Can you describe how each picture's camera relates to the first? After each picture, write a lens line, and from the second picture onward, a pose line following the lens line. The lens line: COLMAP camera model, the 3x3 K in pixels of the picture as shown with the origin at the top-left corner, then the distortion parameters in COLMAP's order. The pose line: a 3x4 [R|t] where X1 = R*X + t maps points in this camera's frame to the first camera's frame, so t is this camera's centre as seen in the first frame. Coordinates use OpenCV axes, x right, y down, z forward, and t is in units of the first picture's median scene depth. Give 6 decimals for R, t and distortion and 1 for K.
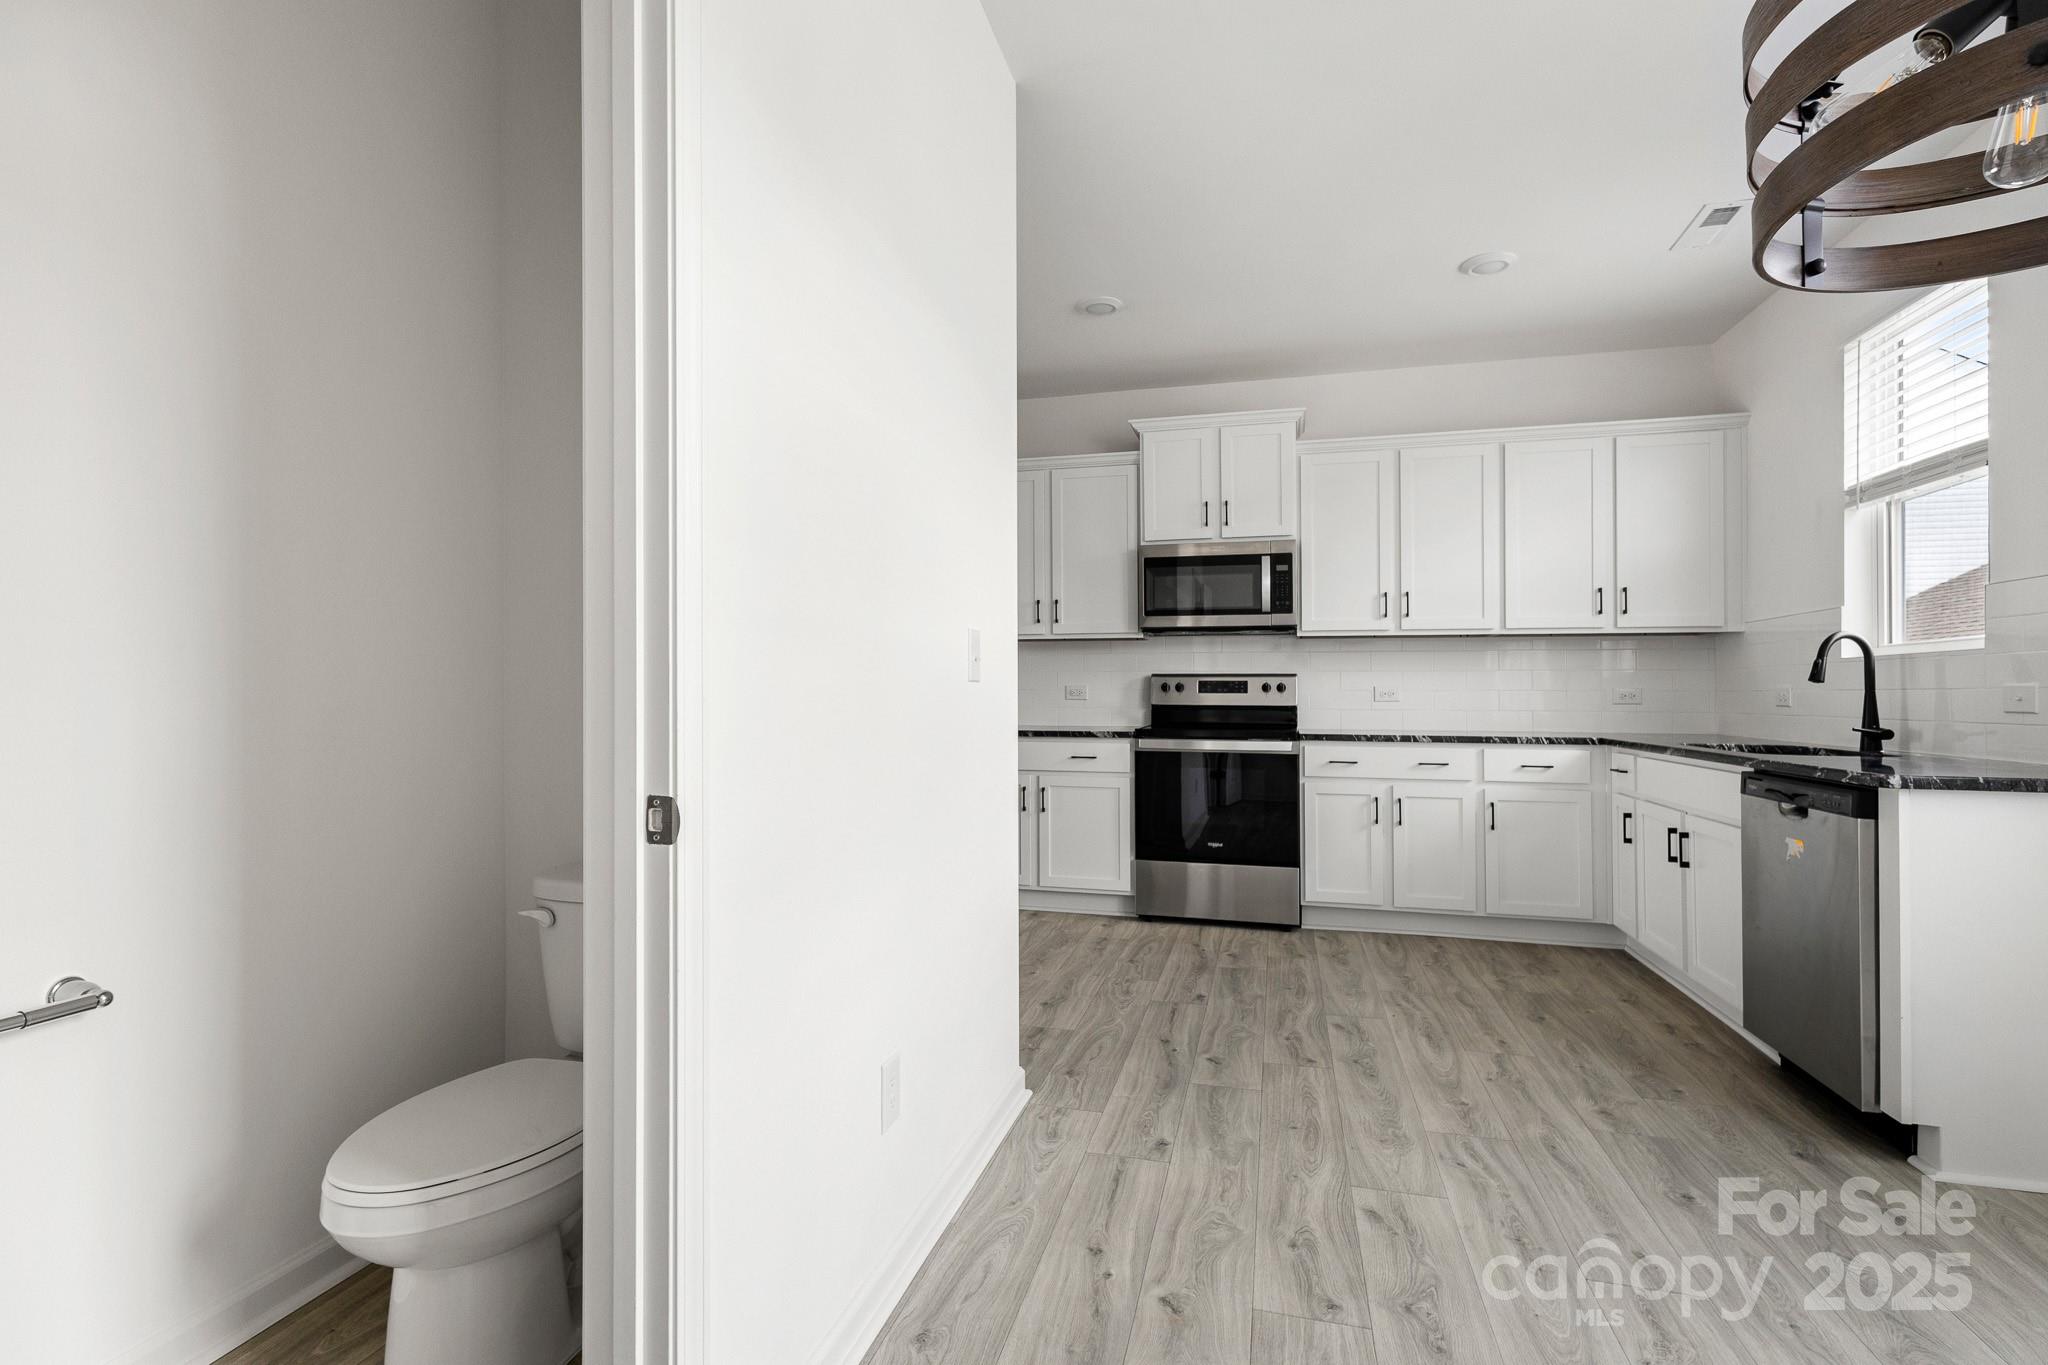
lens RADIAL K [[959.7, 0, 1021.0], [0, 959.7, 691.8], [0, 0, 1]] dist [0.005270, 0.000949]
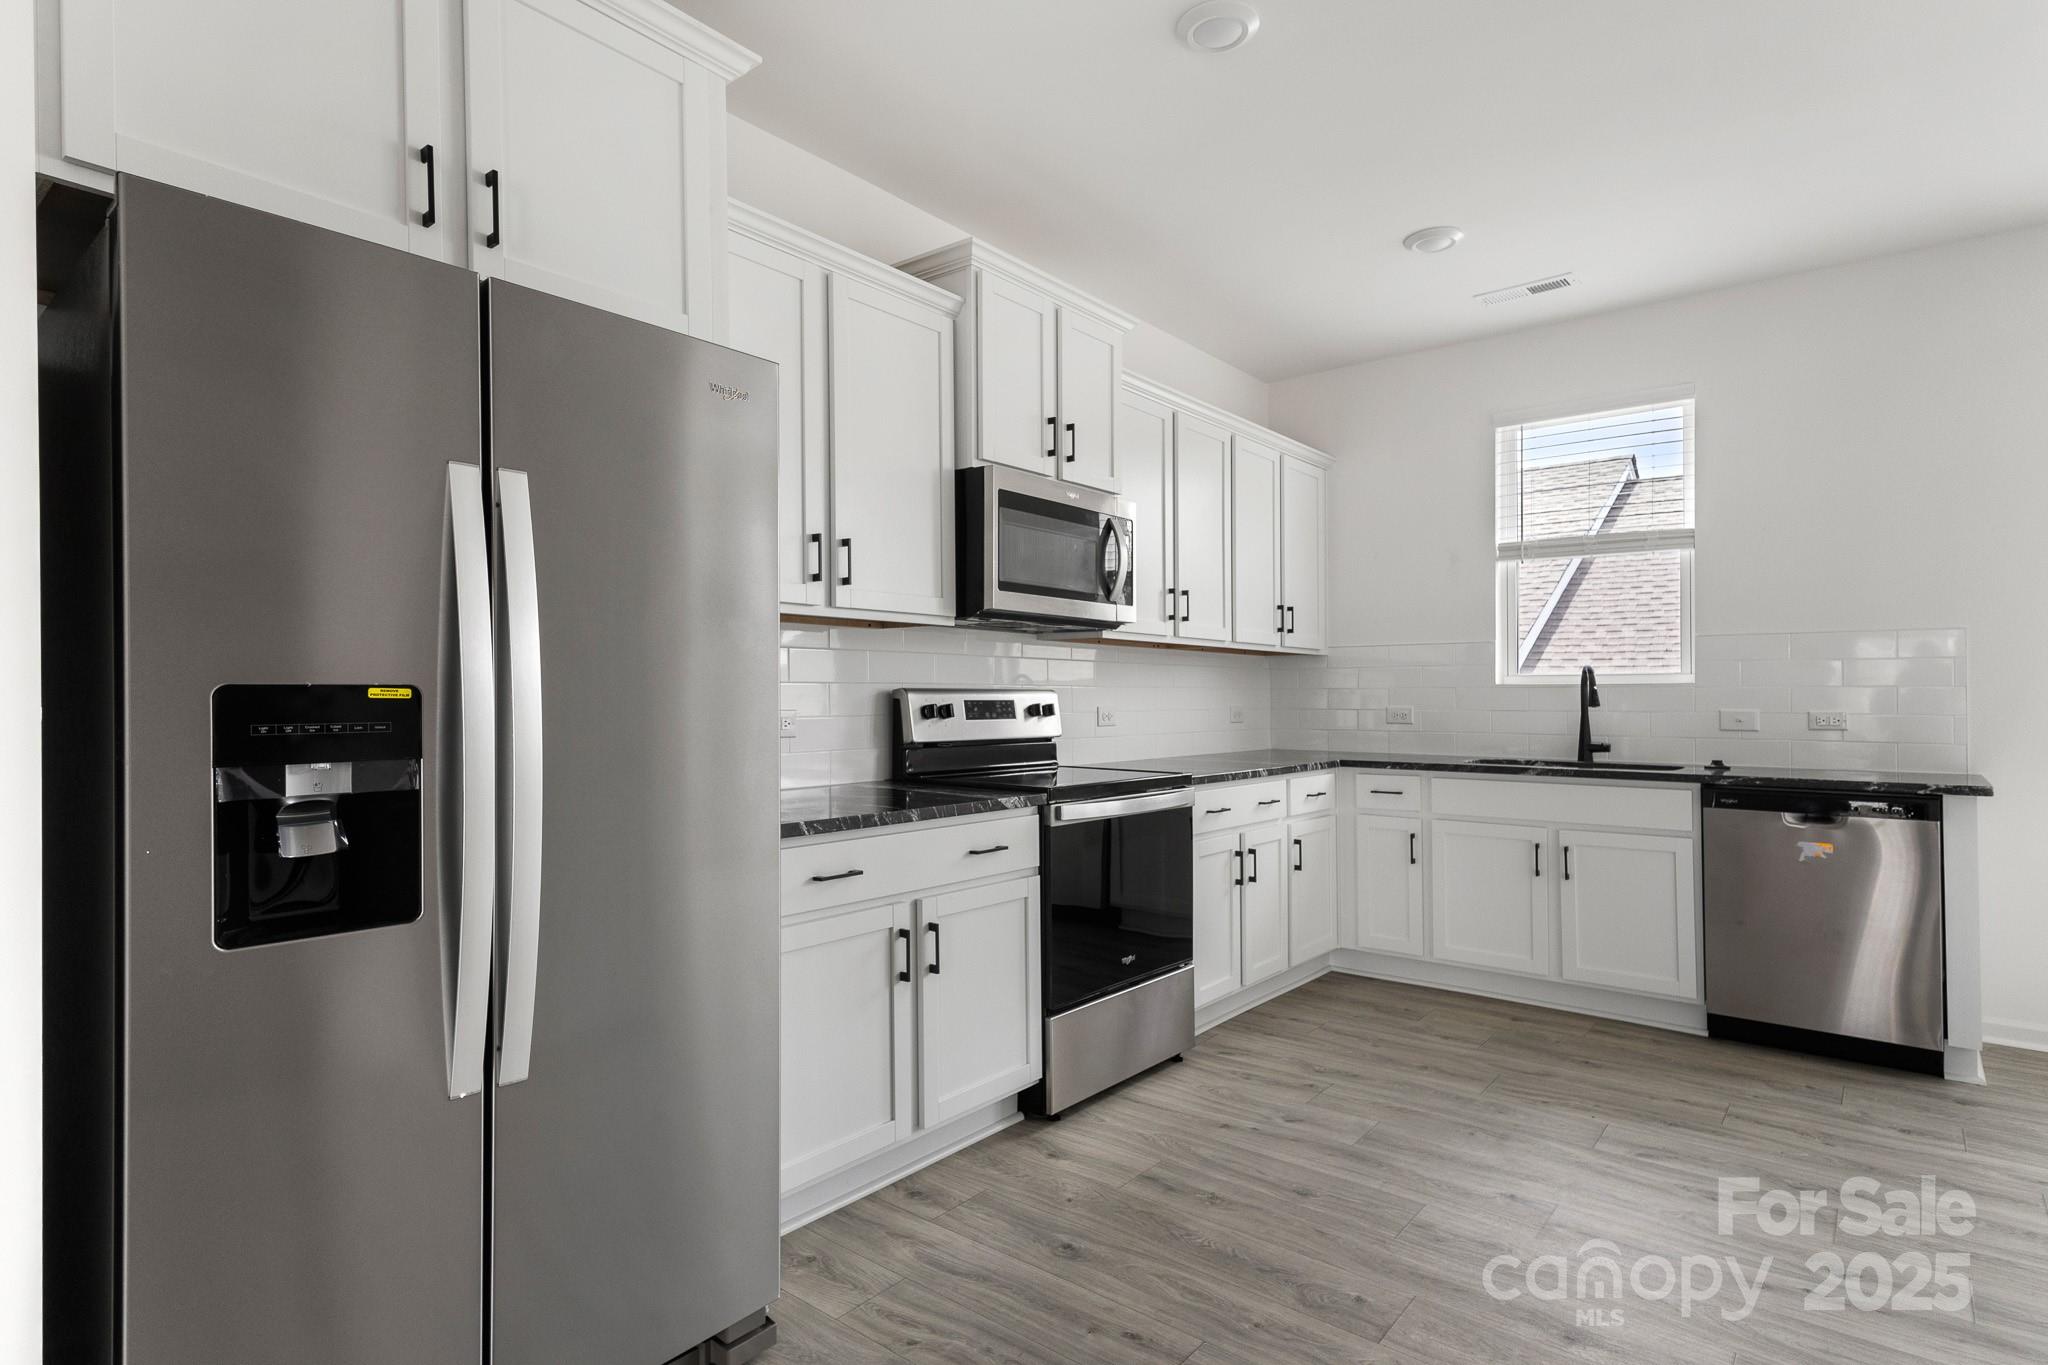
lens RADIAL K [[1063.8, 0, 1026.0], [0, 1063.8, 688.7], [0, 0, 1]] dist [0.029805, -0.000475]
pose [[0.404584, 0.002730, 0.914497, -0.566539], [-0.002148, 0.999996, -0.002035, -0.023398], [-0.914498, -0.001141, 0.404589, 0.925945]]
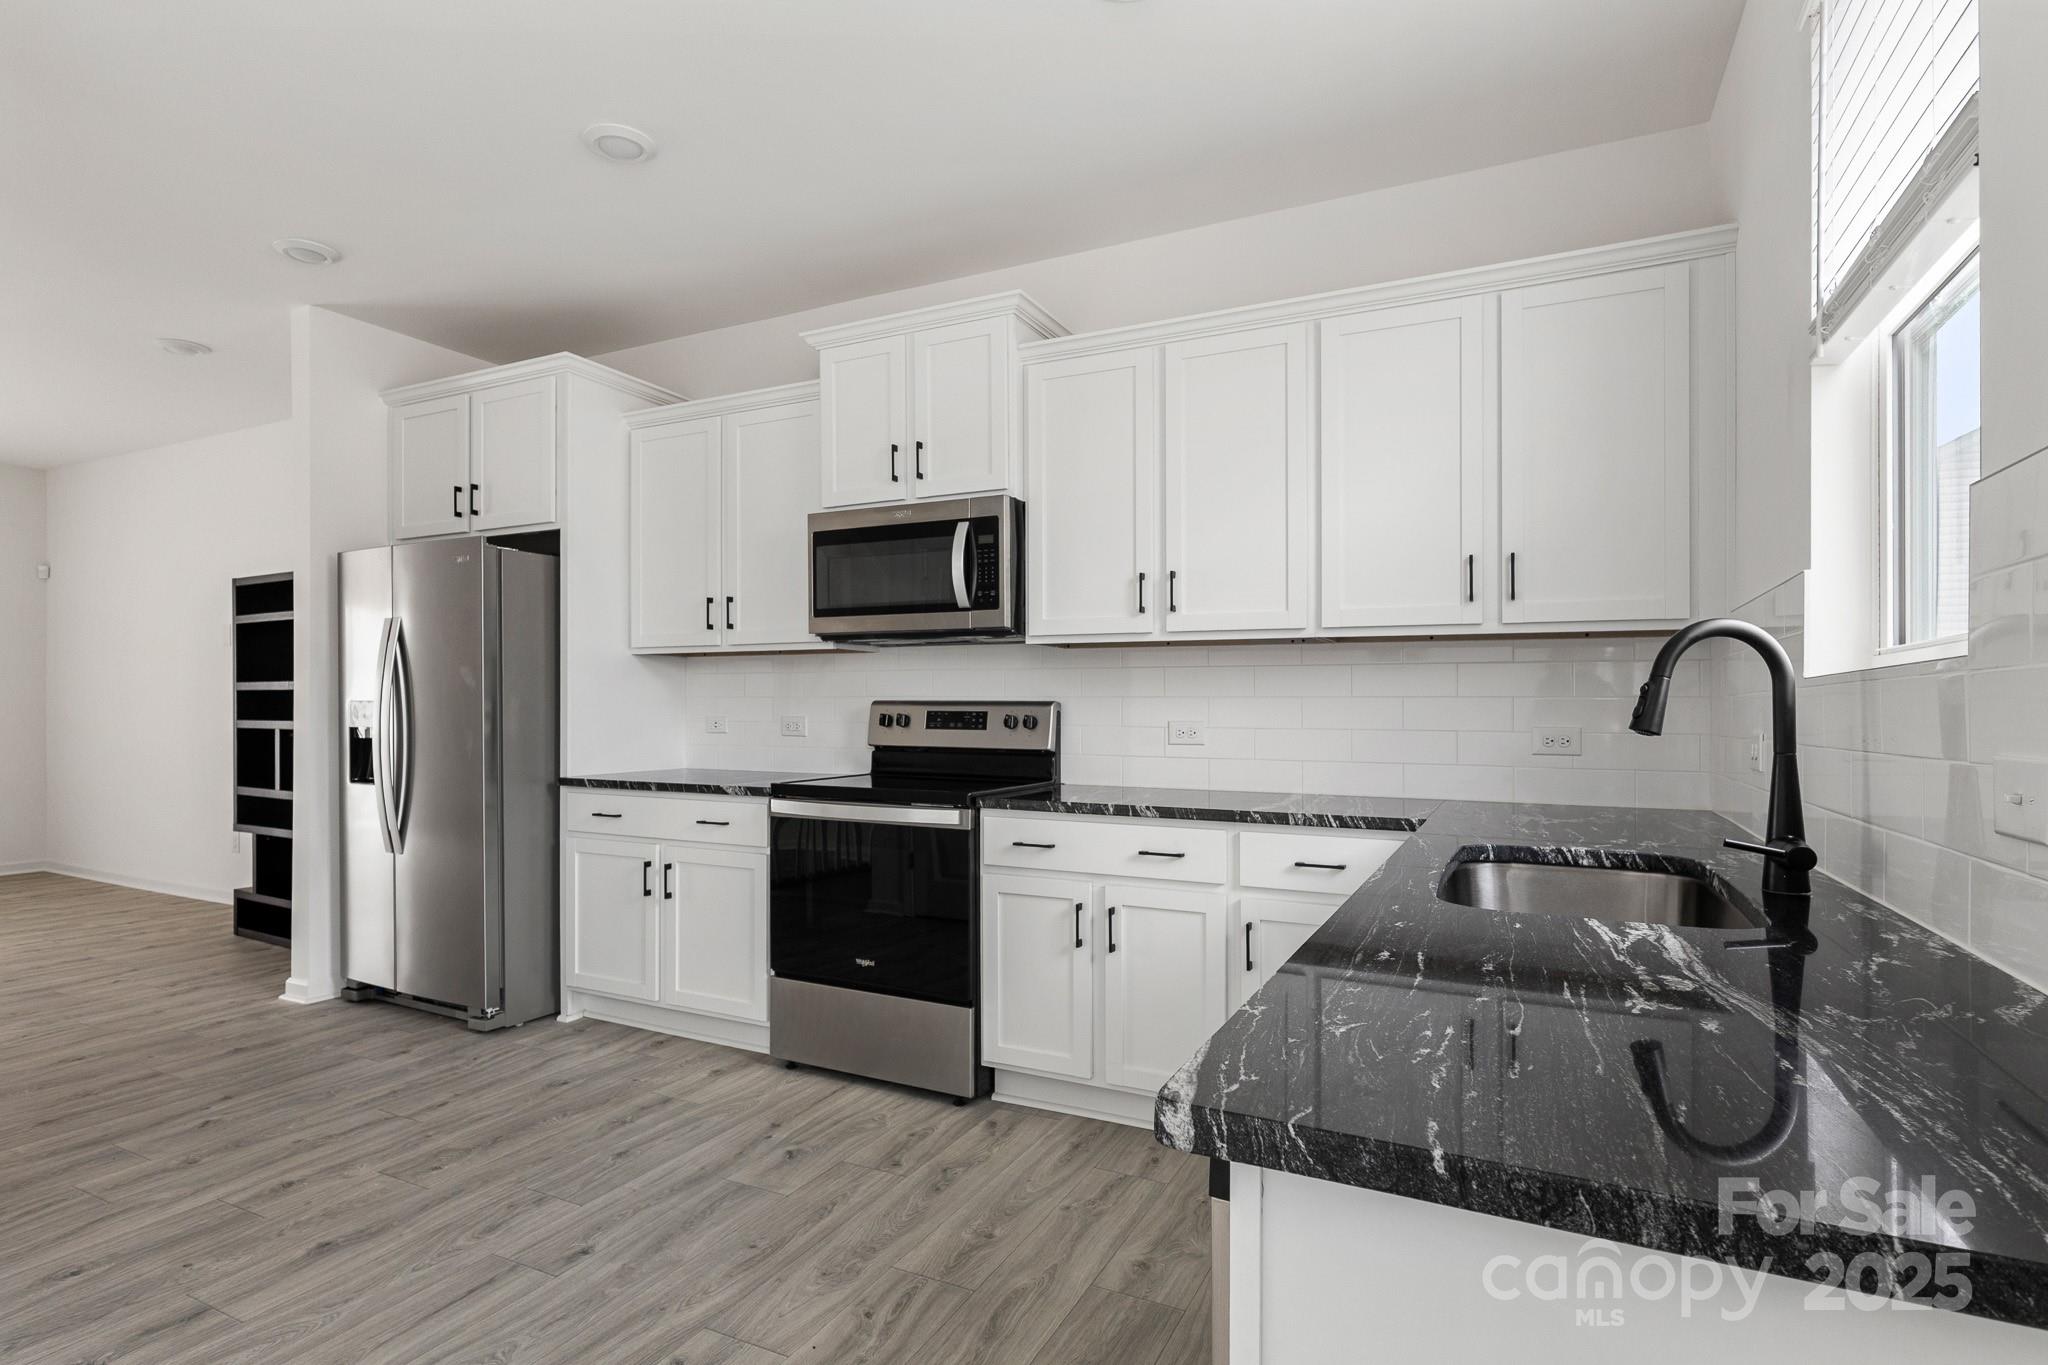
lens RADIAL K [[1023.5, 0, 1019.8], [0, 1023.5, 712.0], [0, 0, 1]] dist [-0.002054, 0.000044]
pose [[0.980843, 0.002585, -0.194785, 0.527665], [-0.002200, 0.999995, 0.002189, -0.016747], [0.194789, -0.001719, 0.980844, 0.399231]]
